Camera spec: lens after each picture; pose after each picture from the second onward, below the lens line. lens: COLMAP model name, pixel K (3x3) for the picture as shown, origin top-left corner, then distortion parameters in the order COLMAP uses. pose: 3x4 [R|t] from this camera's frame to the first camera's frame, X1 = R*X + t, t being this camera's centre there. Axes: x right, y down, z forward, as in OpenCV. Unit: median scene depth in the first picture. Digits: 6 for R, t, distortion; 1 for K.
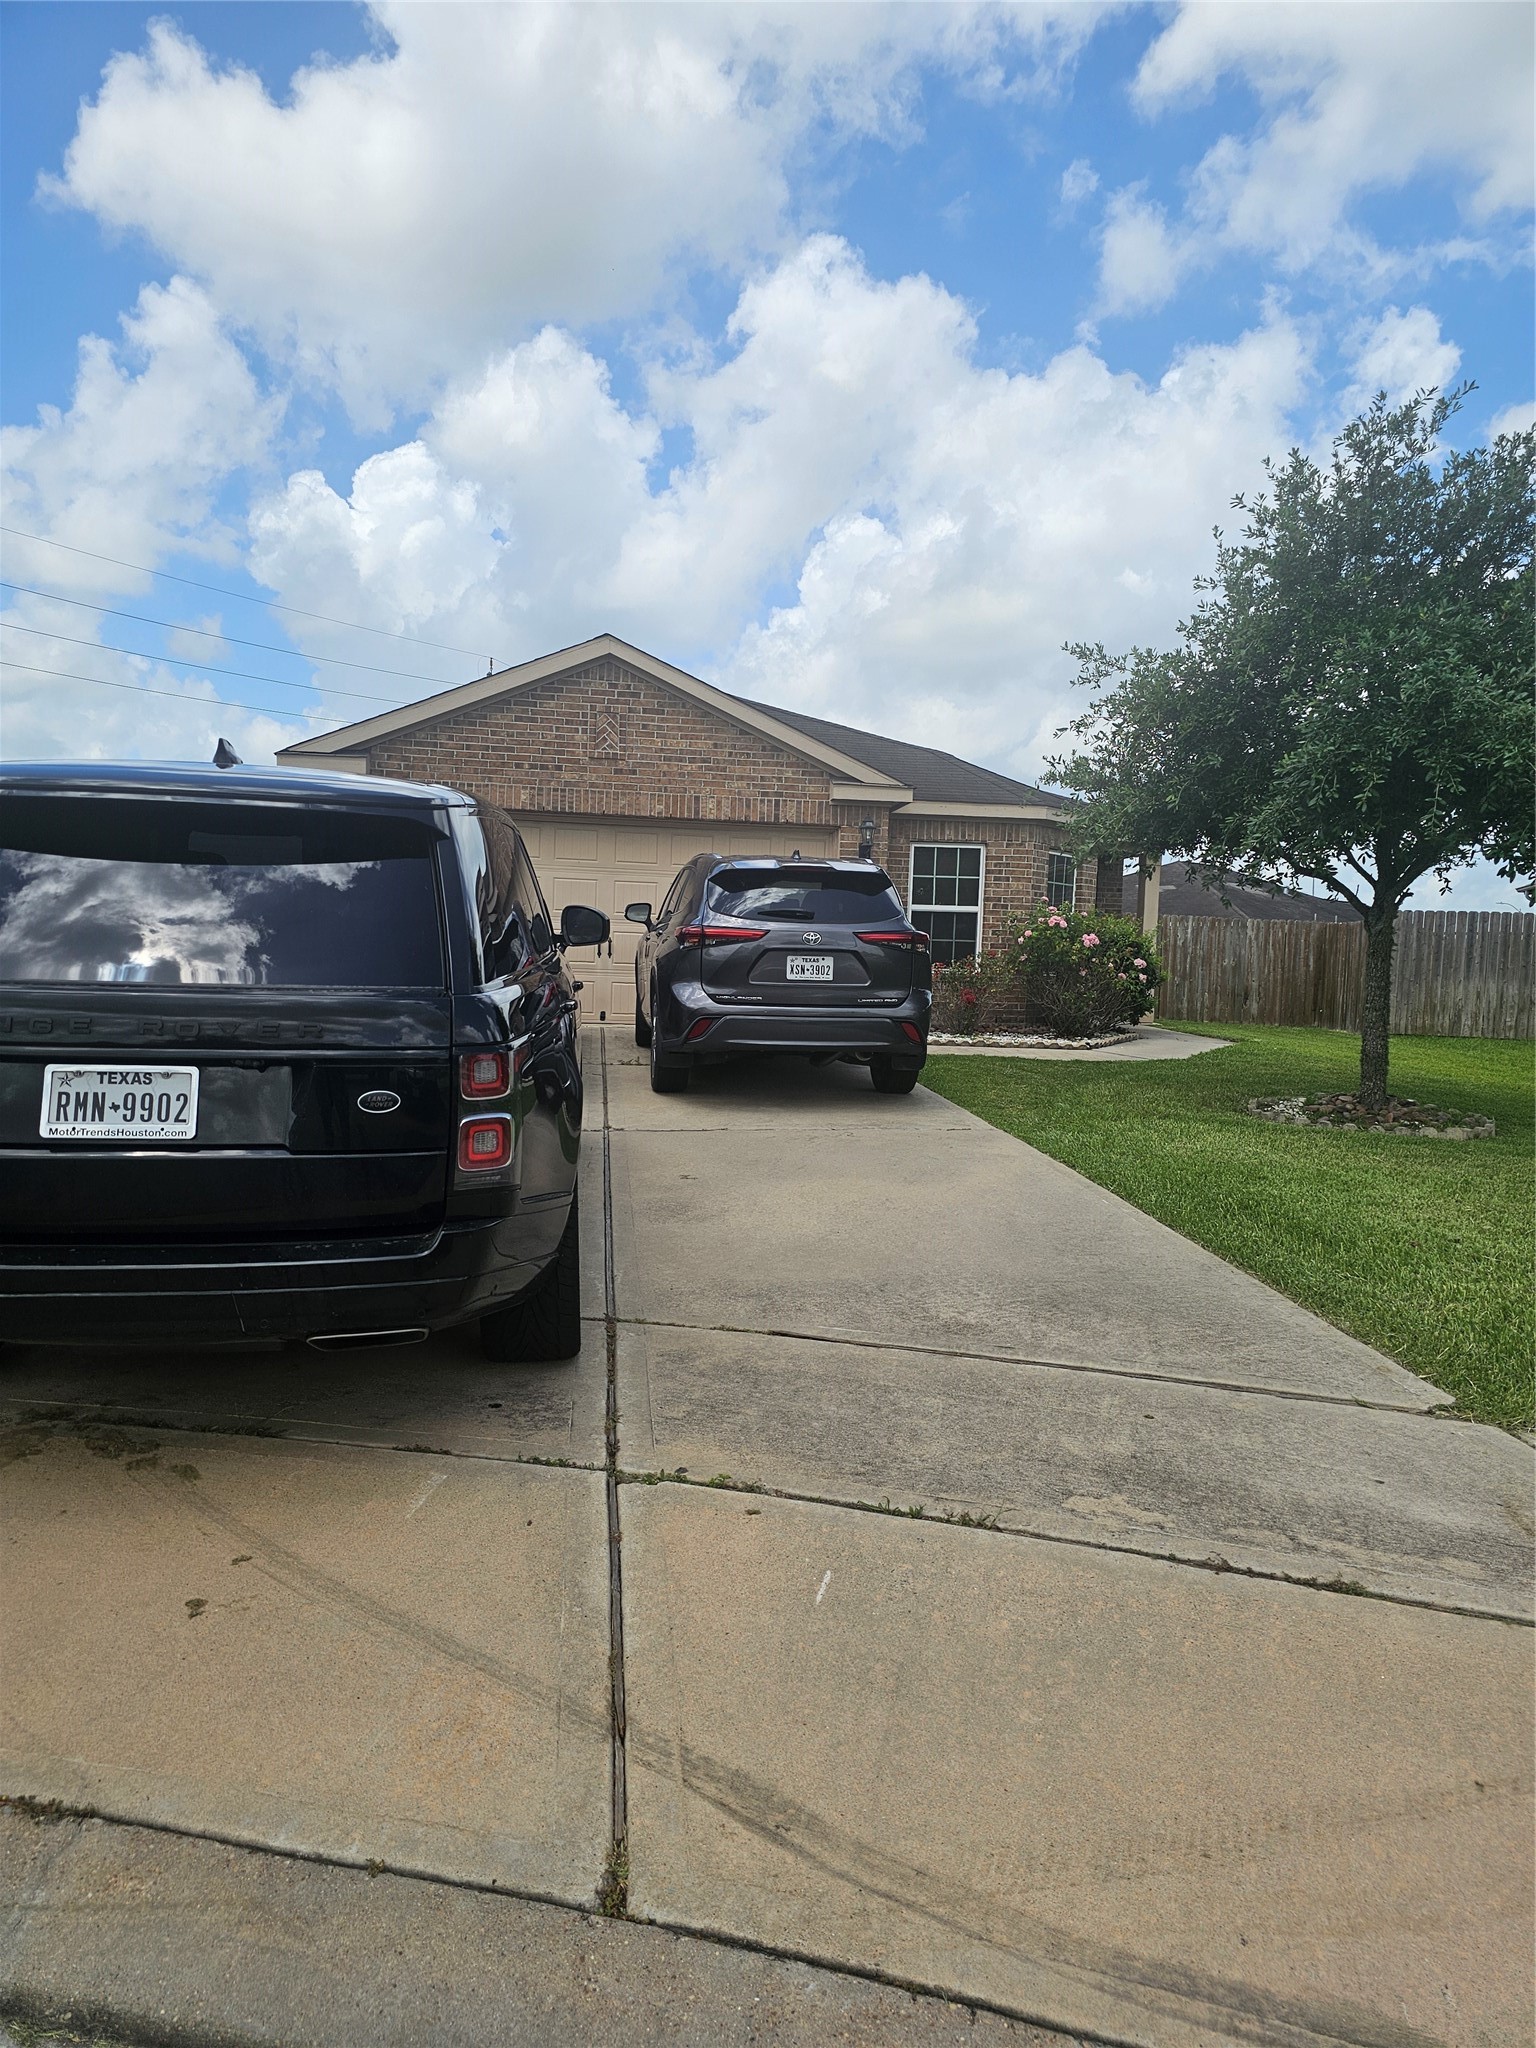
lens RADIAL K [[1365.6, 0, 742.1], [0, 1365.6, 1044.2], [0, 0, 1]] dist [0.058546, -0.035034]
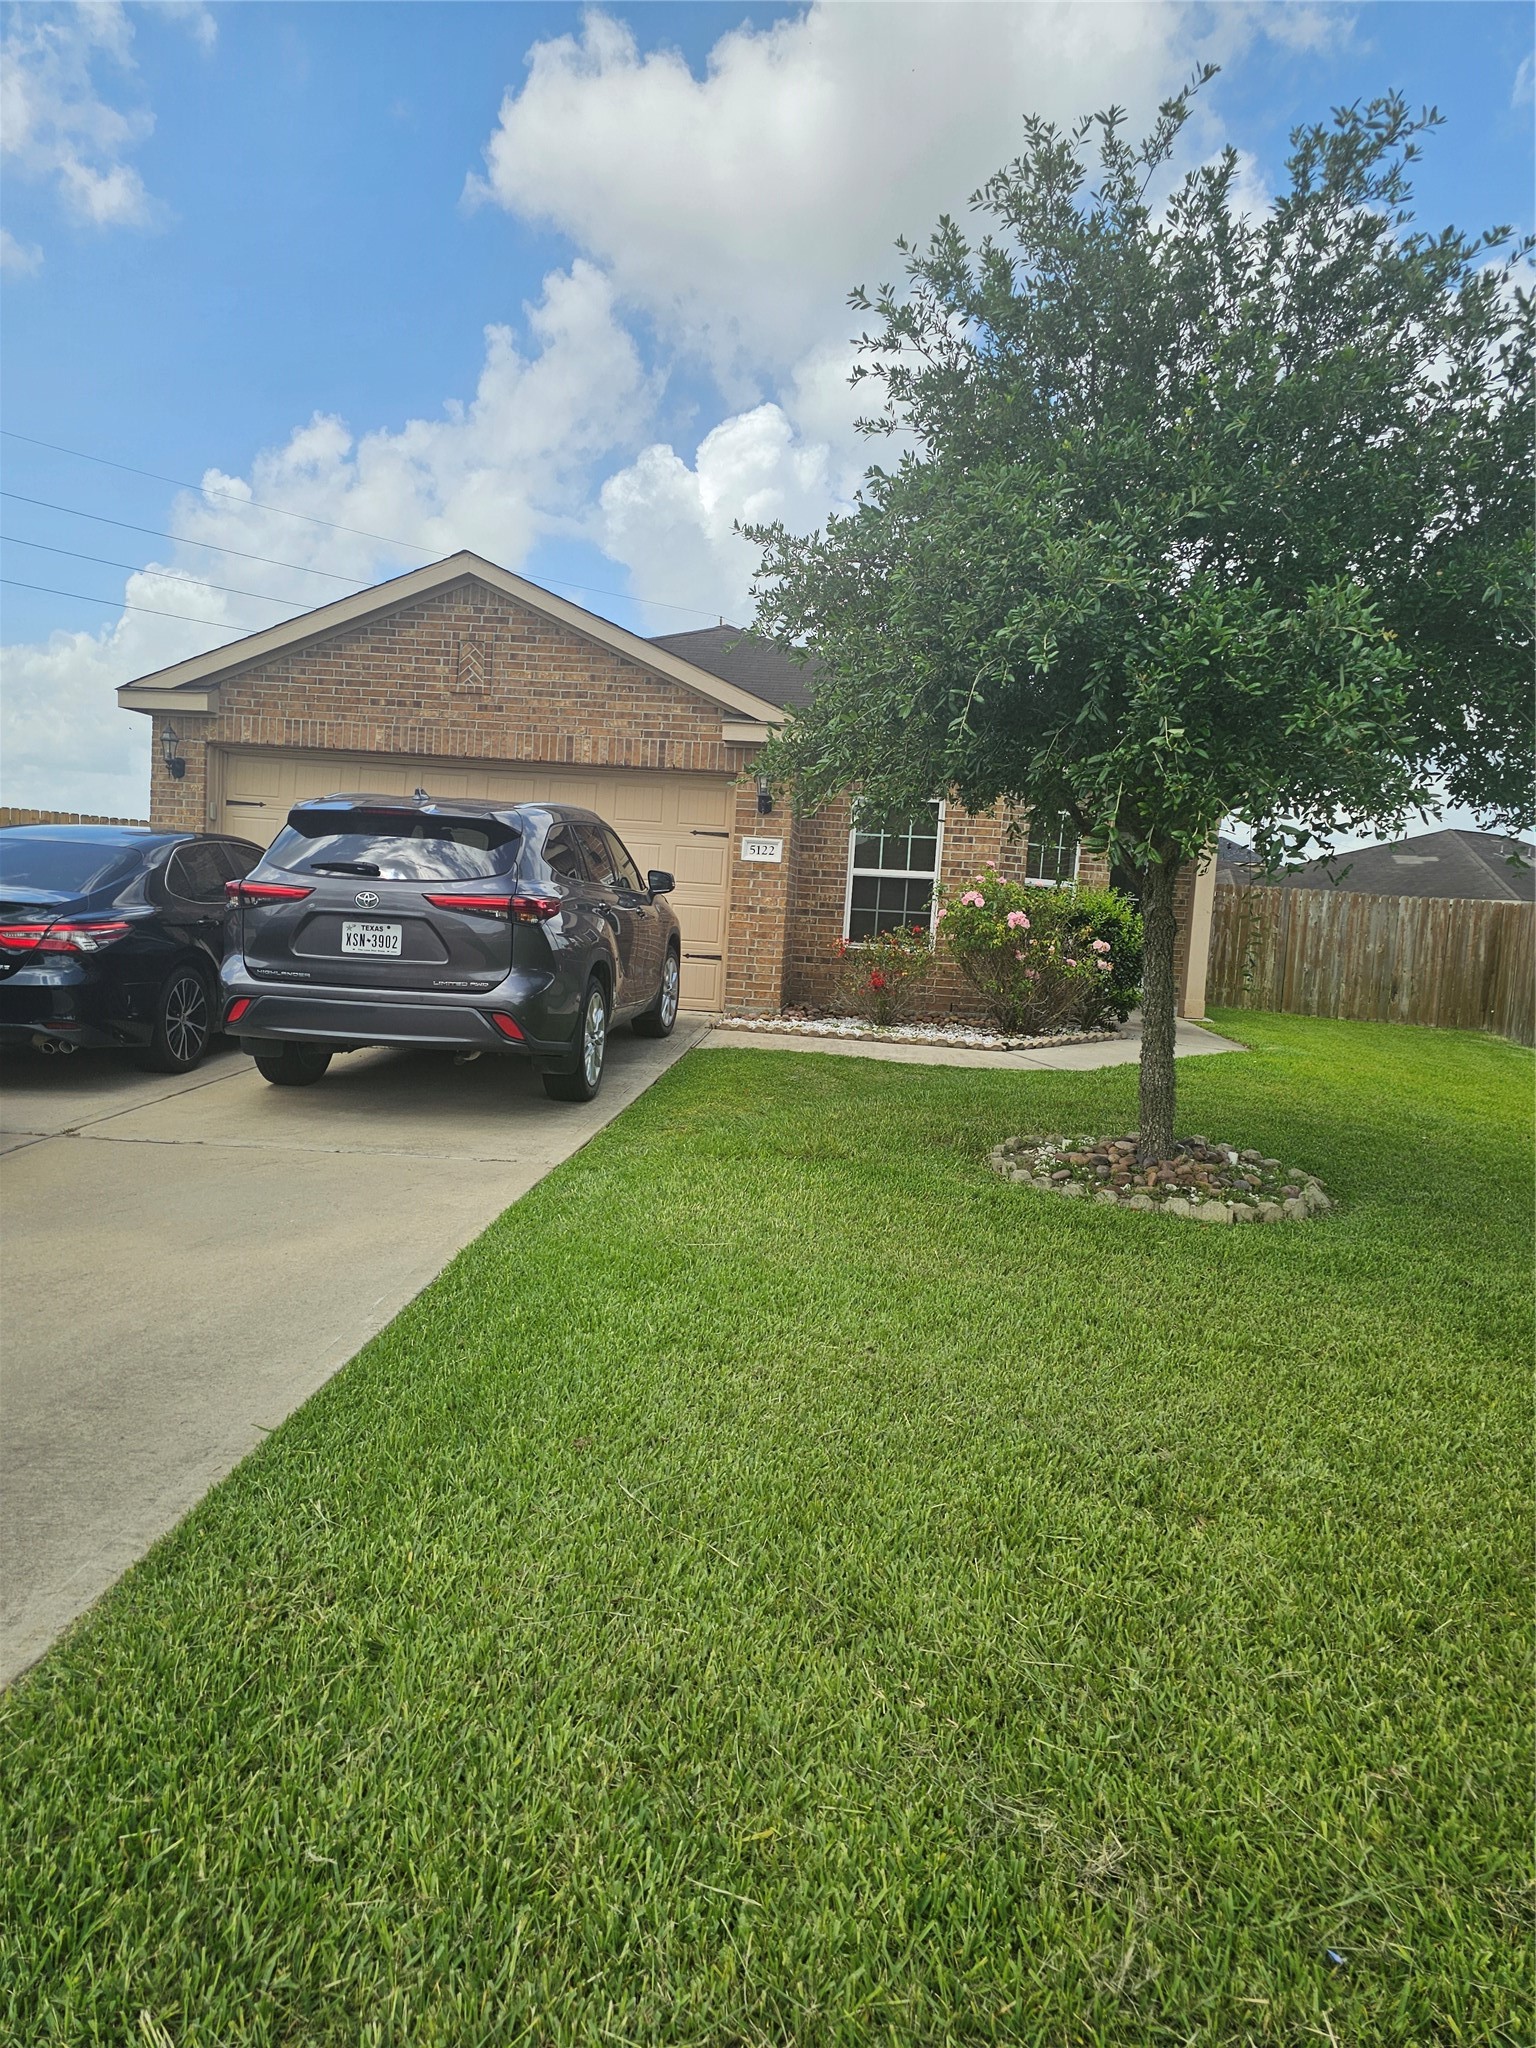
lens RADIAL K [[1365.6, 0, 761.7], [0, 1365.6, 1045.5], [0, 0, 1]] dist [0.058546, -0.035034]
pose [[0.969991, 0.051889, -0.237538, 0.462401], [-0.045123, 0.998408, 0.033840, -0.030409], [0.238915, -0.022106, 0.970789, 0.269721]]
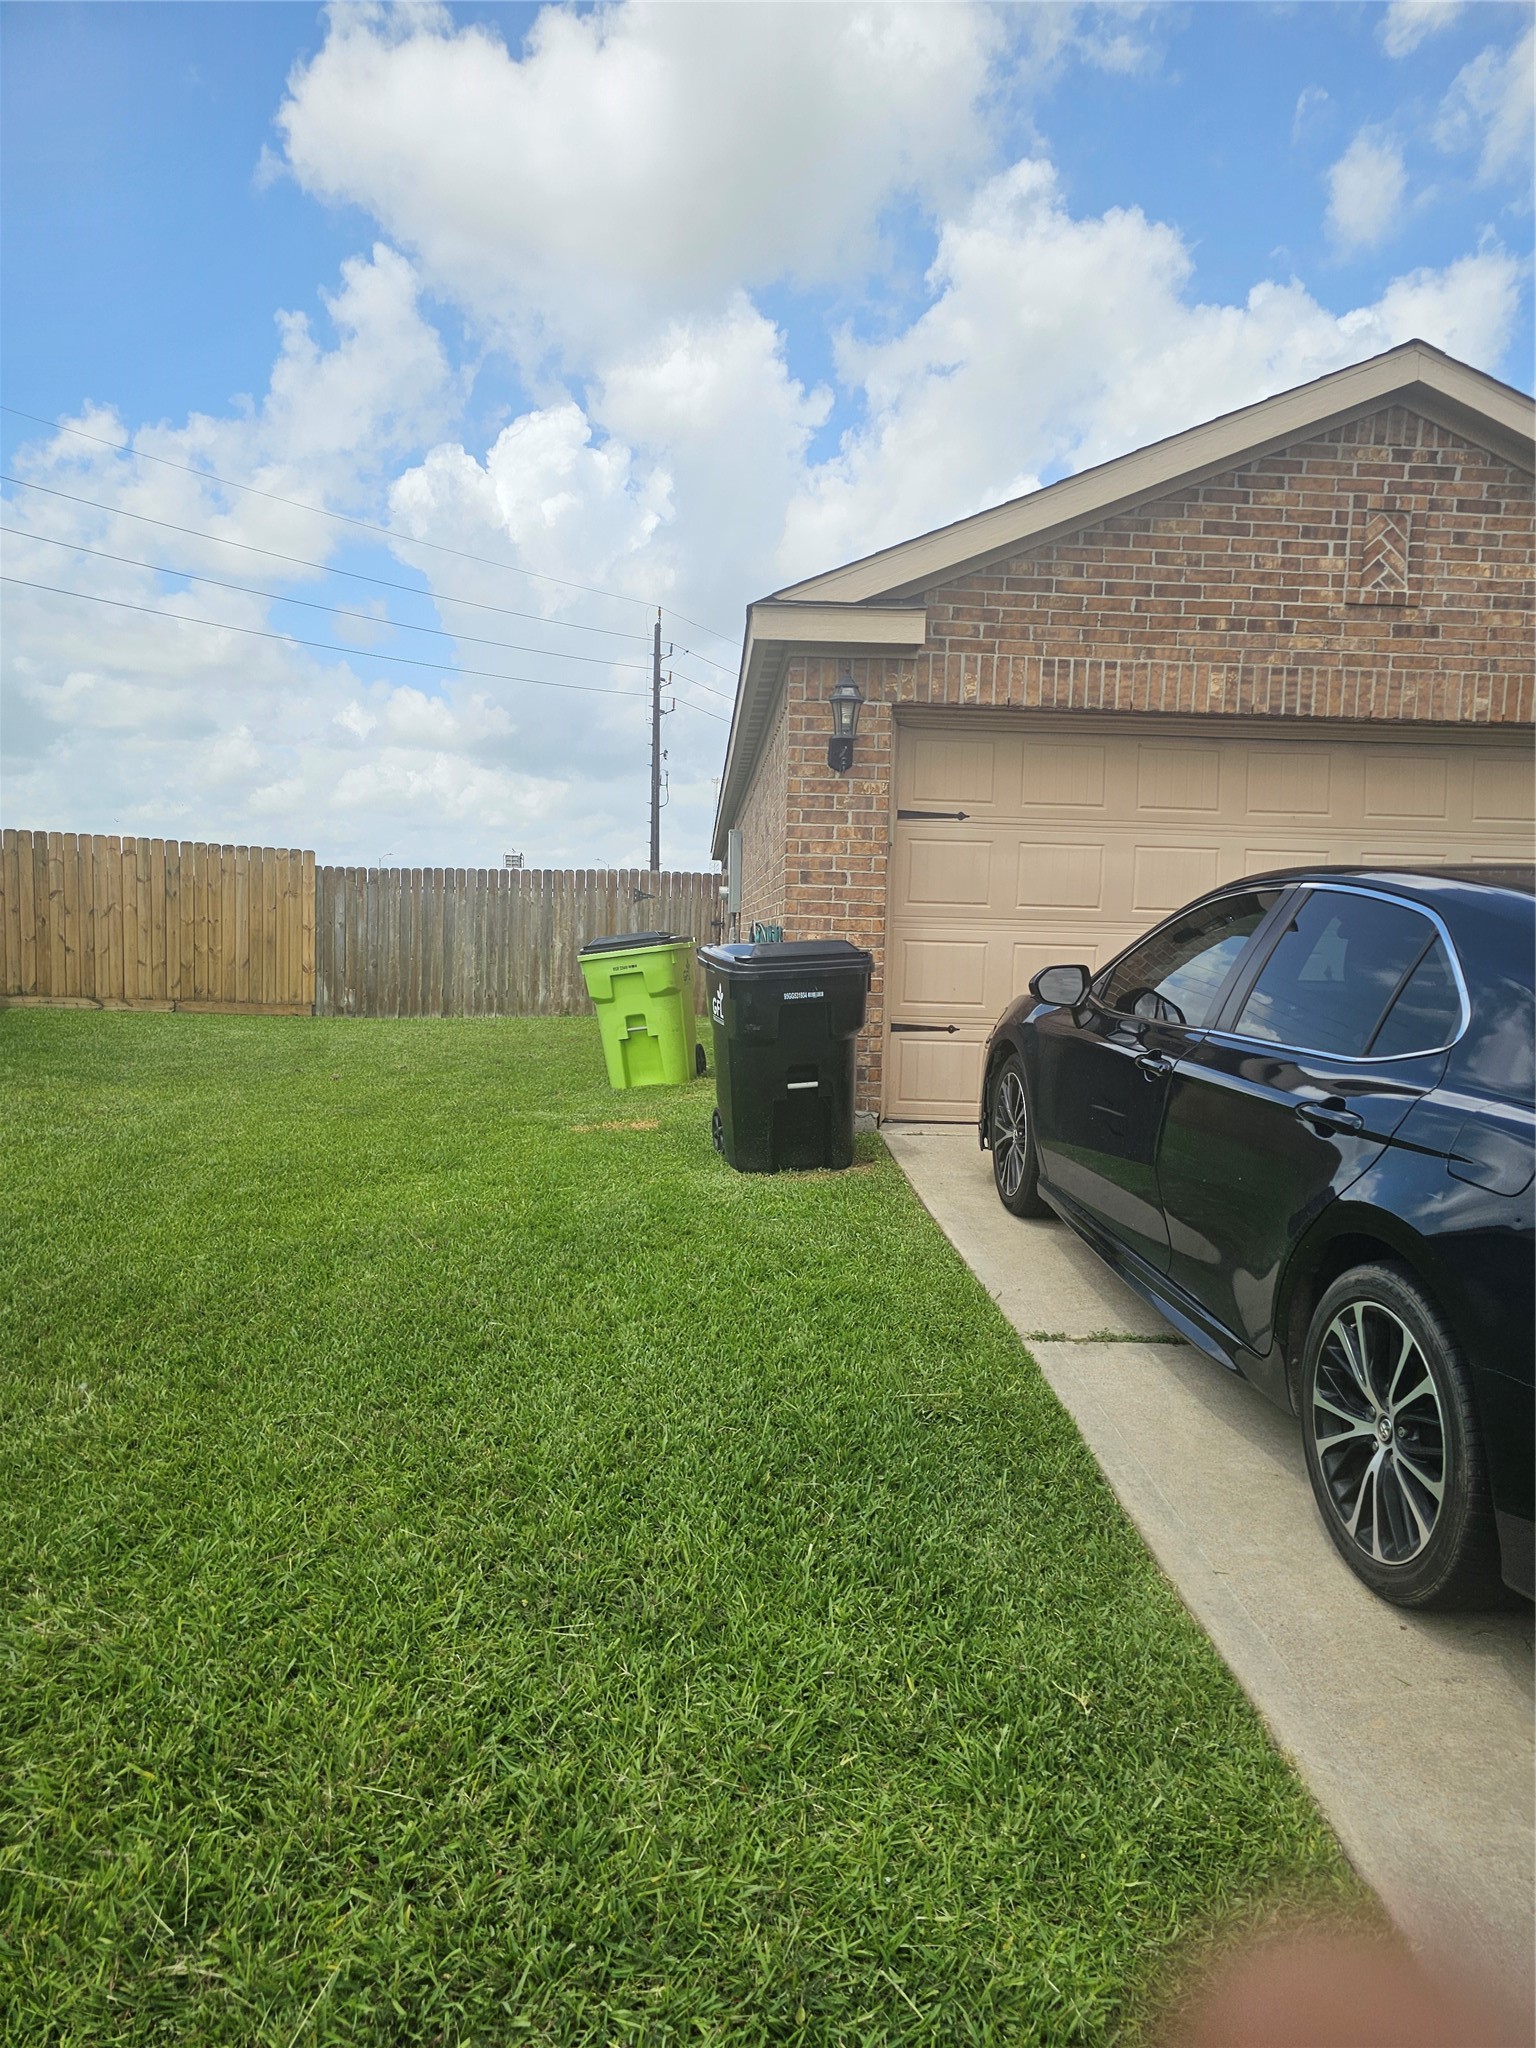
lens RADIAL K [[1365.6, 0, 812.2], [0, 1365.6, 1064.4], [0, 0, 1]] dist [0.058546, -0.035034]
pose [[0.996139, 0.006106, -0.087583, -0.391864], [-0.002893, 0.999320, 0.036760, -0.090070], [0.087747, -0.036365, 0.995479, 0.716837]]
